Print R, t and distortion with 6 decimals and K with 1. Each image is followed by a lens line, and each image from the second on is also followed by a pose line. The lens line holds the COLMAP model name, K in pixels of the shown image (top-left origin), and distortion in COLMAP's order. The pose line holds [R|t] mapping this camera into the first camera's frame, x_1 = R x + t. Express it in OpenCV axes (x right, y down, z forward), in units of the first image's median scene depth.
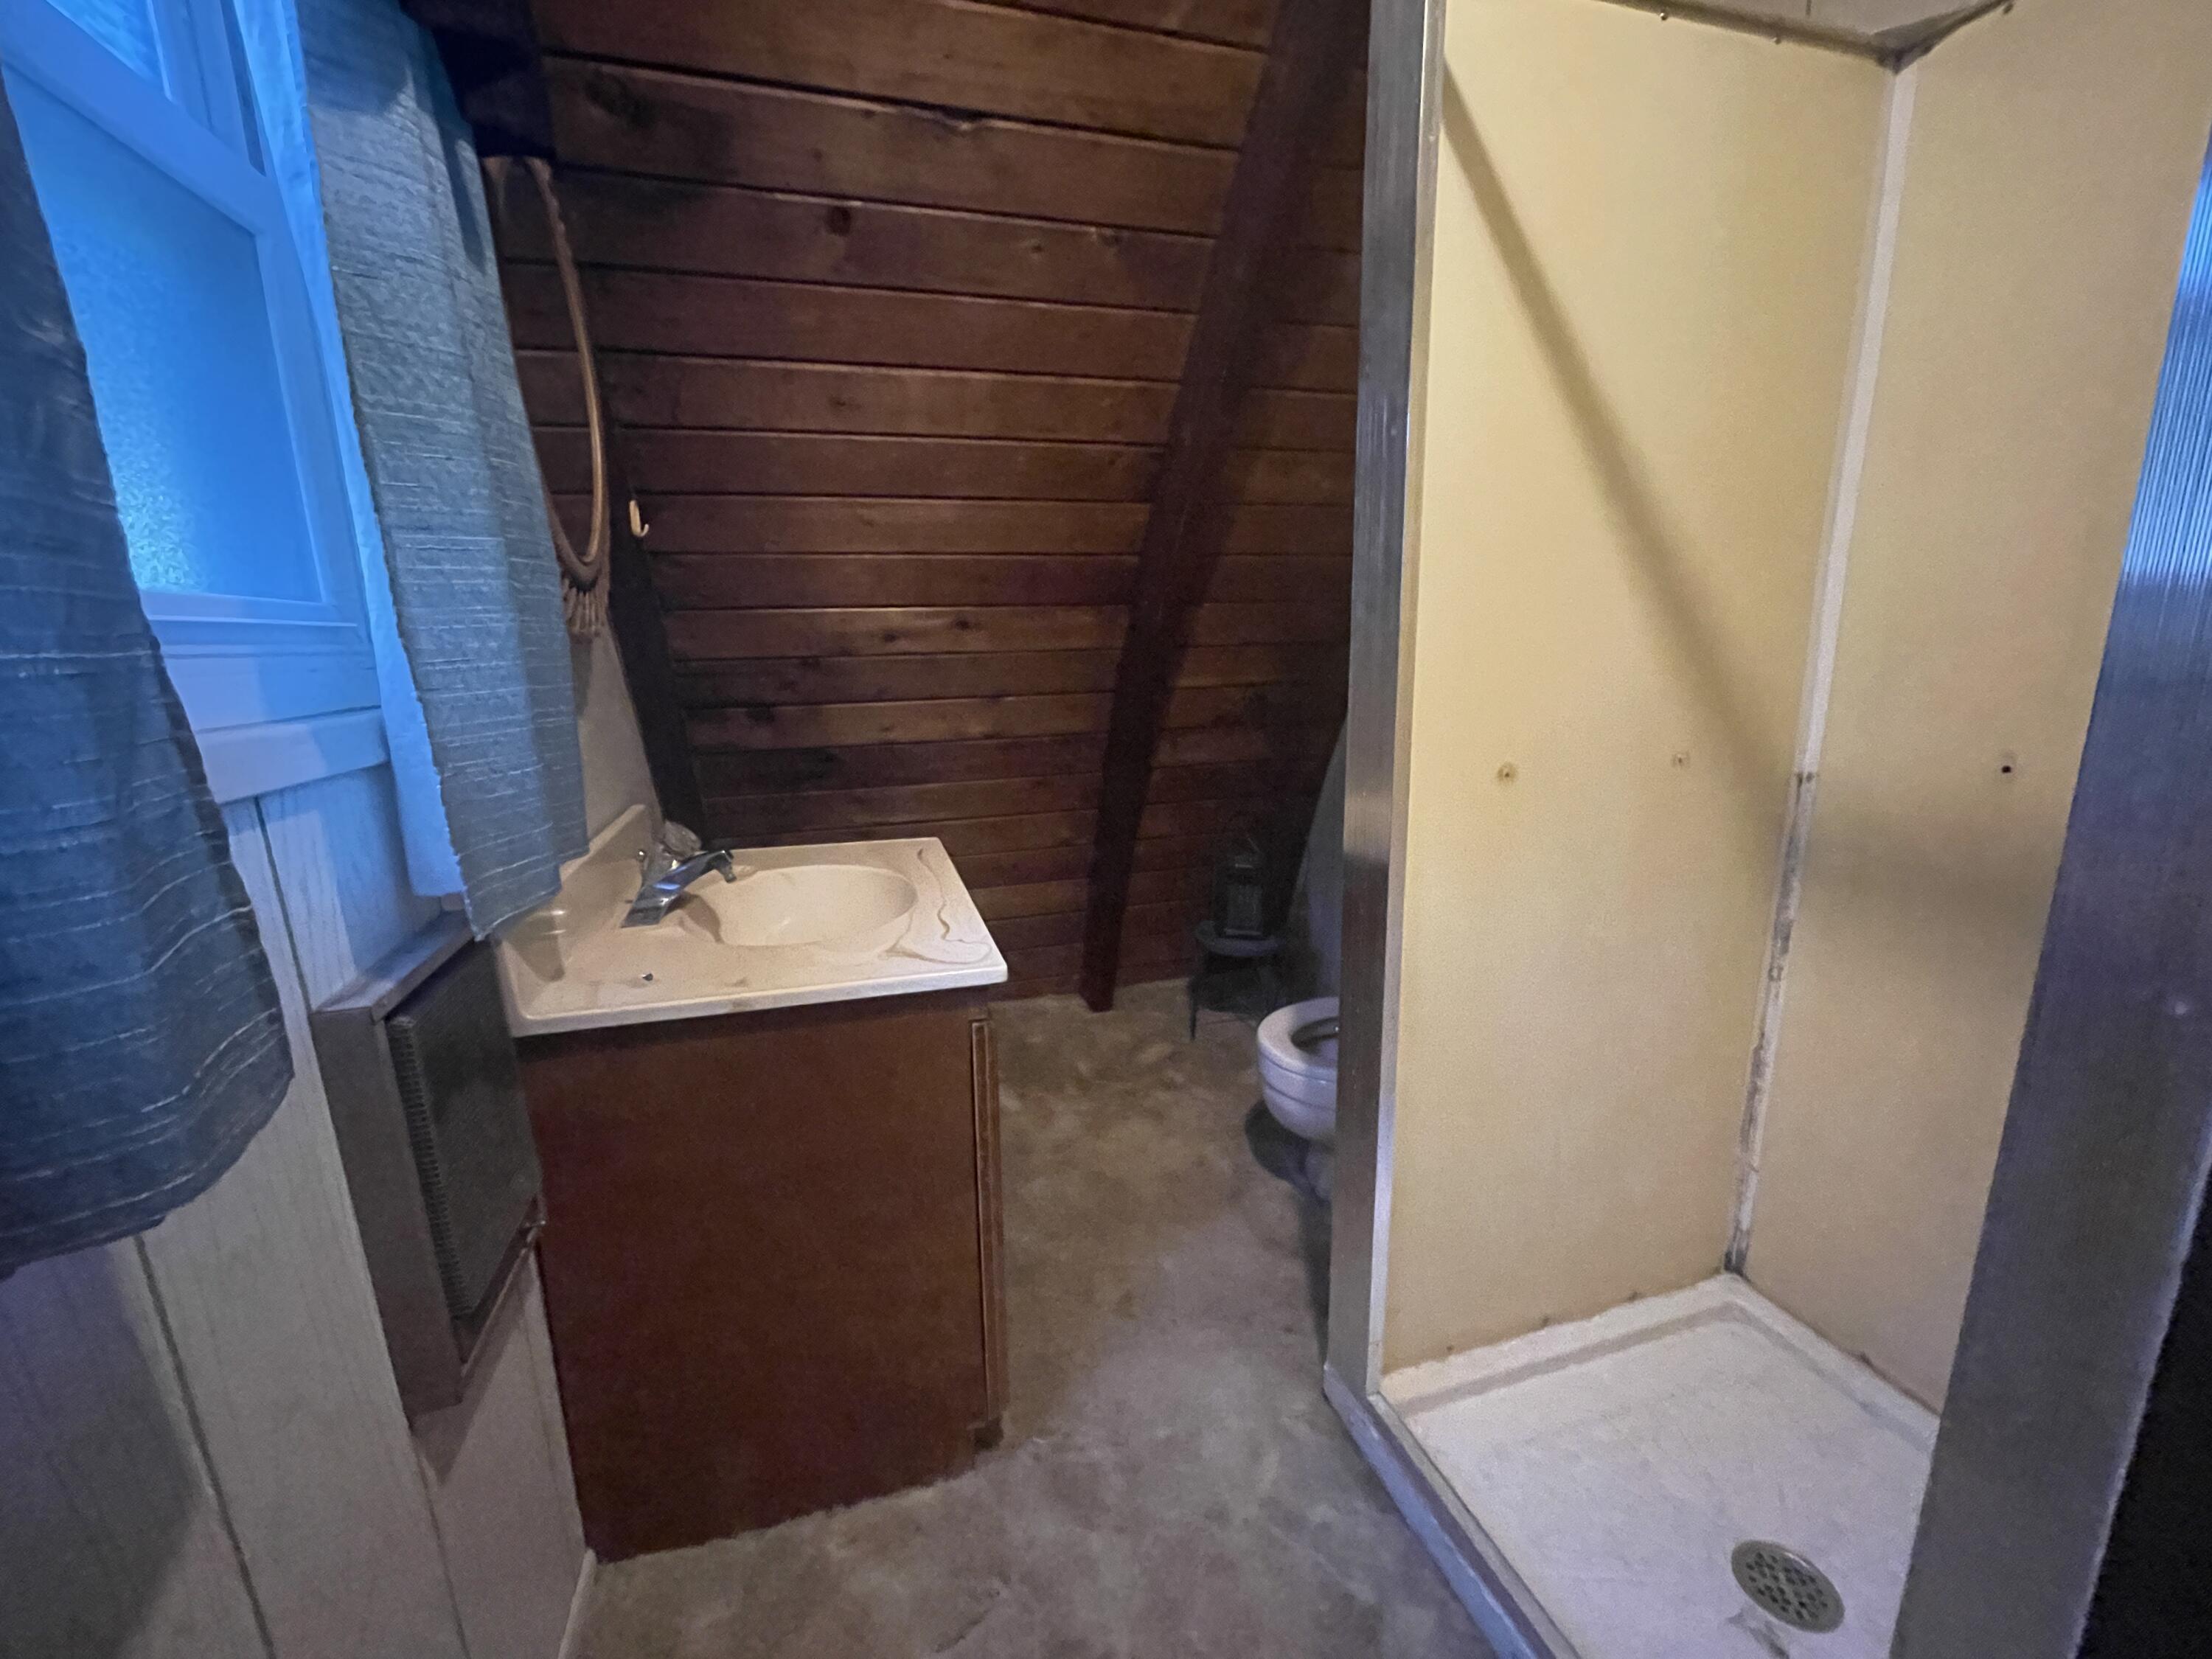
lens RADIAL K [[902.2, 0, 1095.3], [0, 902.2, 836.6], [0, 0, 1]] dist [-0.001677, 0.000782]
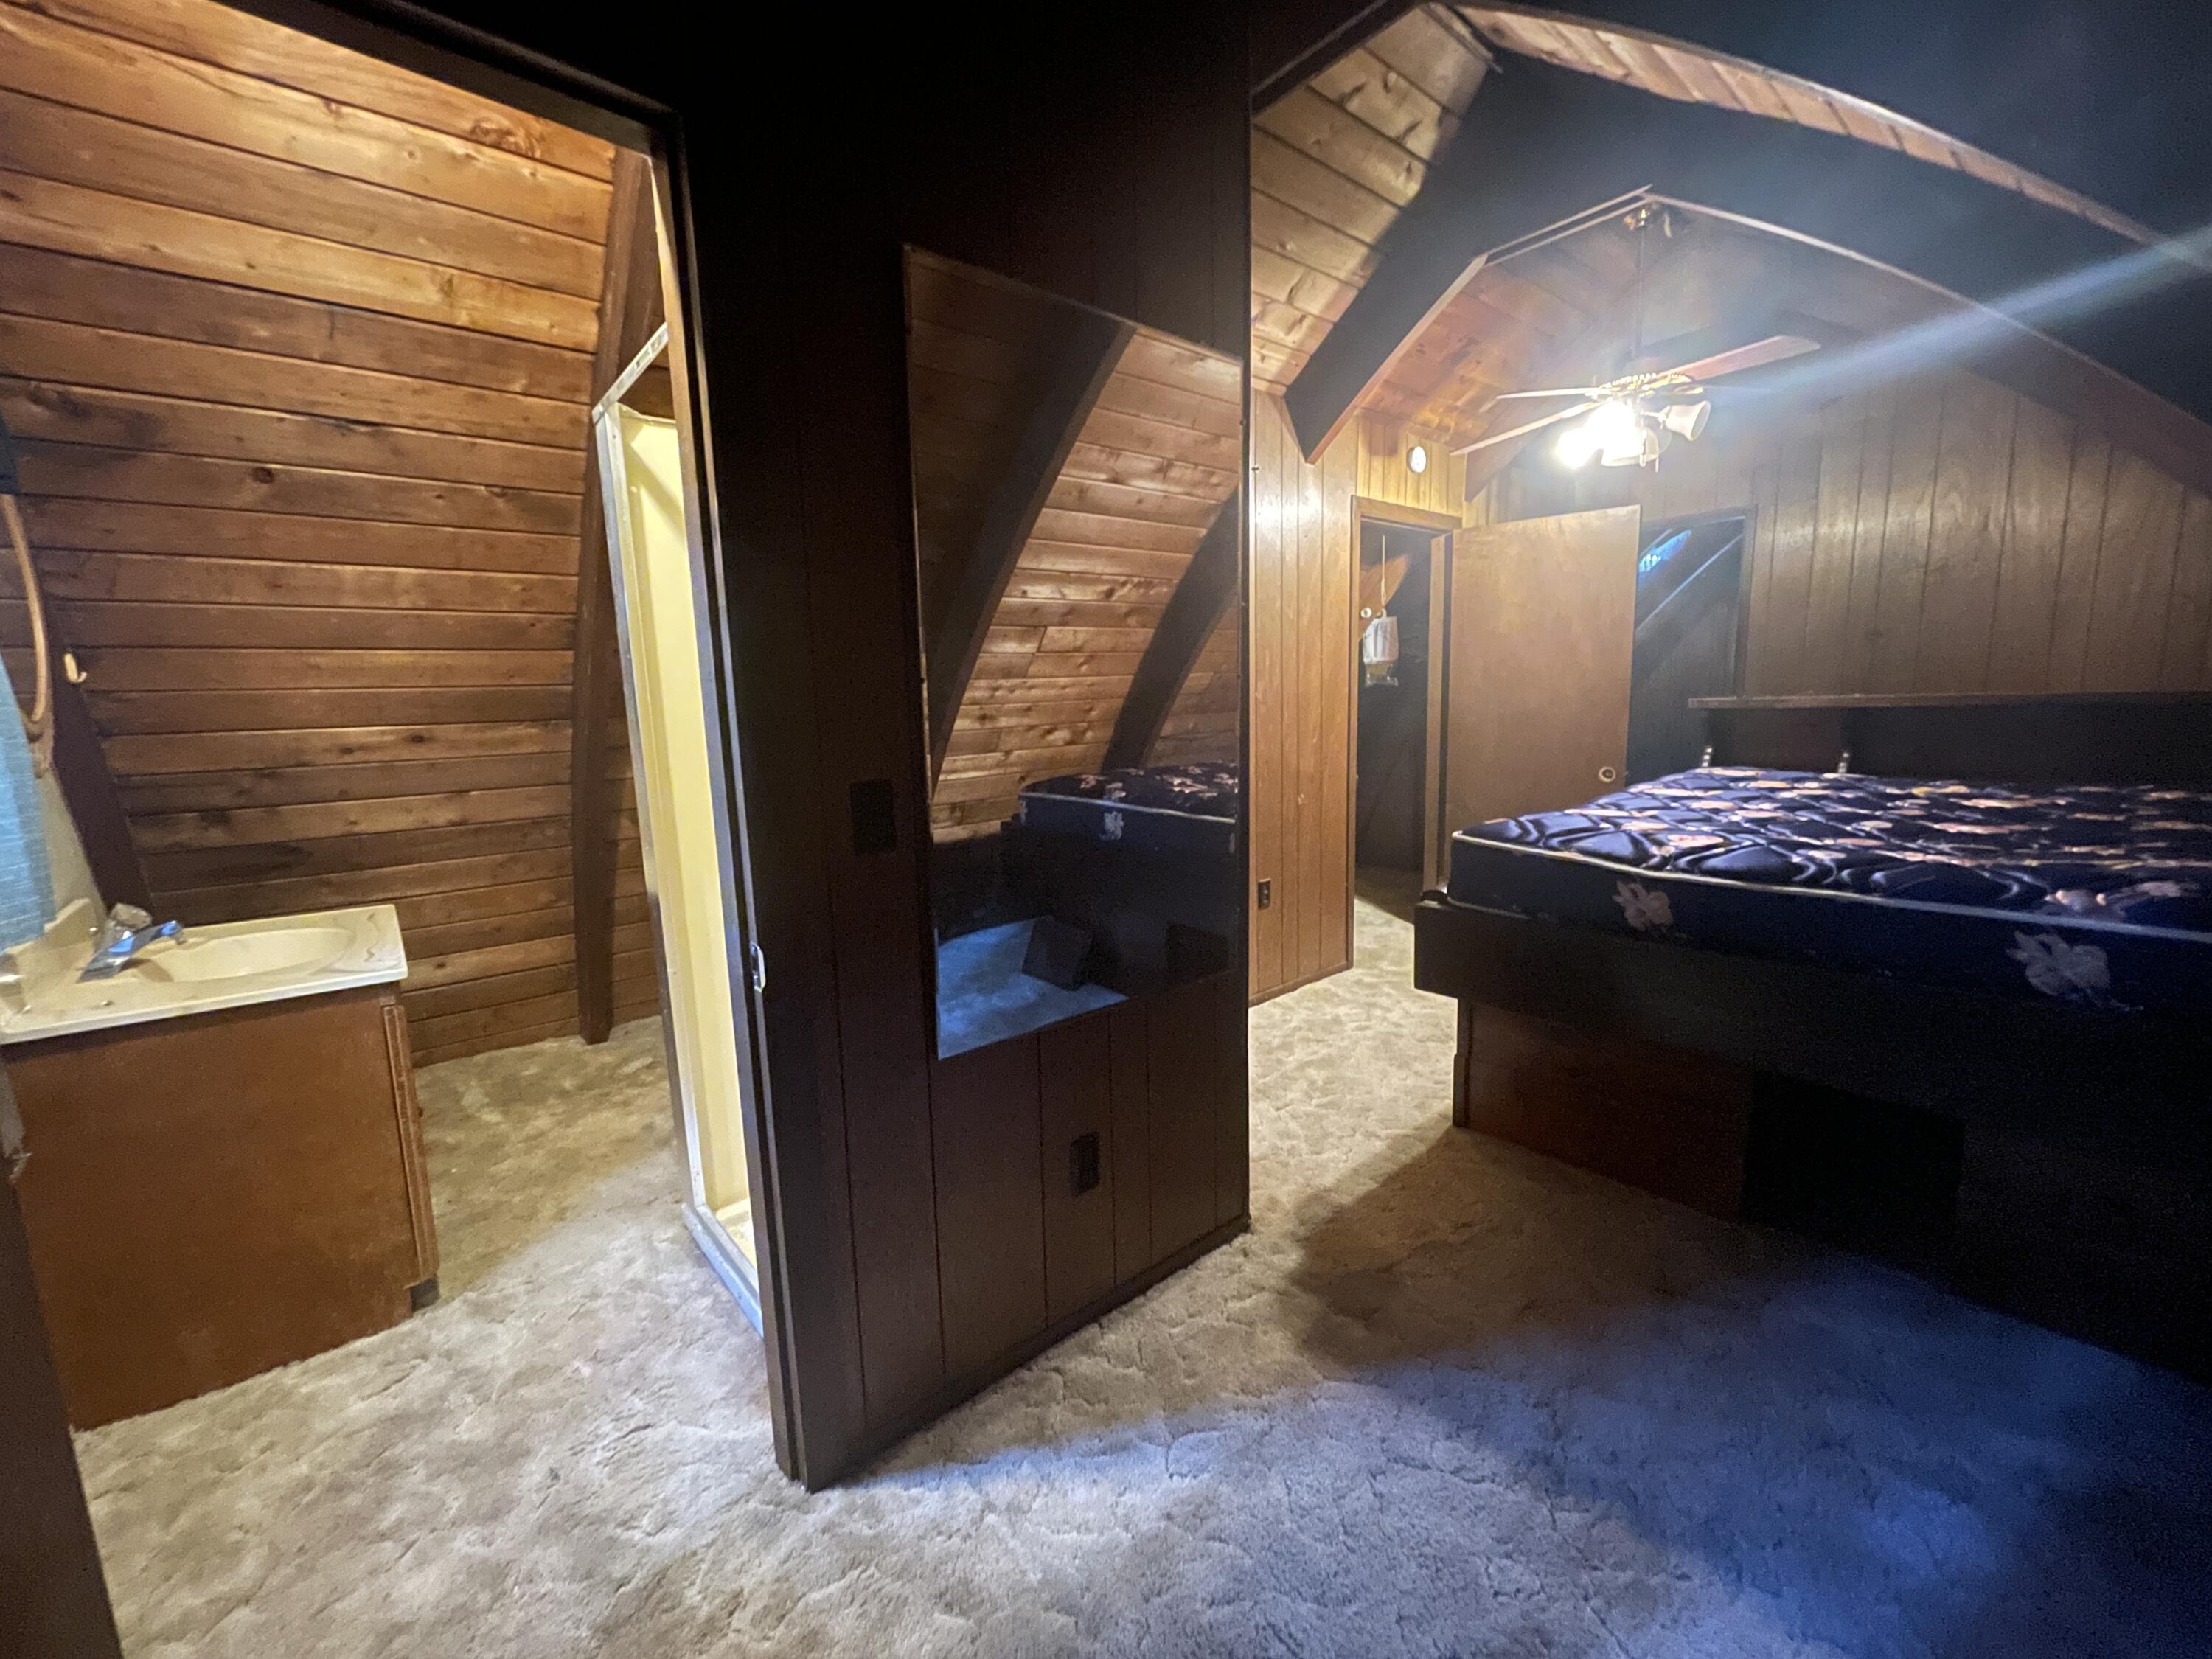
lens RADIAL K [[907.2, 0, 1097.0], [0, 907.2, 835.1], [0, 0, 1]] dist [0.018812, -0.006098]
pose [[0.920644, -0.064331, 0.385067, 0.259492], [0.092267, 0.994242, -0.054496, 0.067293], [-0.379344, 0.085701, 0.921278, -0.615814]]
